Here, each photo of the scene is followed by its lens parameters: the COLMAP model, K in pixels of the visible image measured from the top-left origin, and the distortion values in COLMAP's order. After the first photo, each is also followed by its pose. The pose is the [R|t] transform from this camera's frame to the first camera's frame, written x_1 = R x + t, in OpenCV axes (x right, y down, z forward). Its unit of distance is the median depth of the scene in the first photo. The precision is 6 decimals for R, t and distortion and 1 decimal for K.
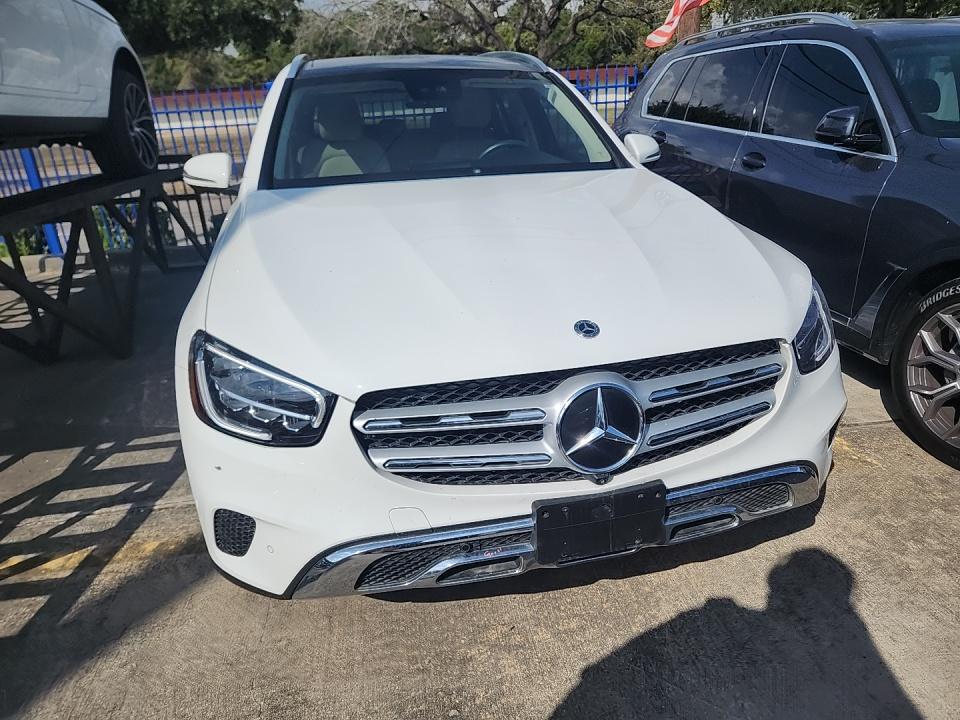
lens RADIAL K [[658.1, 0, 483.9], [0, 658.1, 359.5], [0, 0, 1]] dist [0.035606, -0.020848]
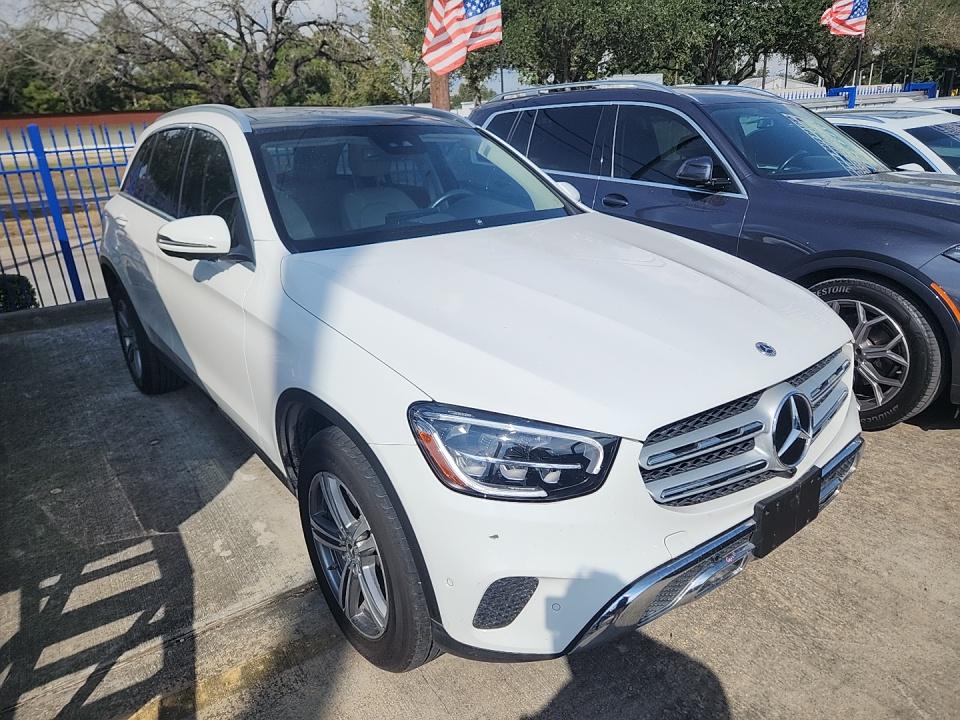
lens RADIAL K [[658.1, 0, 503.5], [0, 658.1, 332.2], [0, 0, 1]] dist [0.035606, -0.020848]
pose [[0.913975, -0.112927, 0.389740, -0.434983], [0.148084, 0.987075, -0.061265, -0.042761], [-0.377784, 0.113709, 0.918885, 0.039033]]
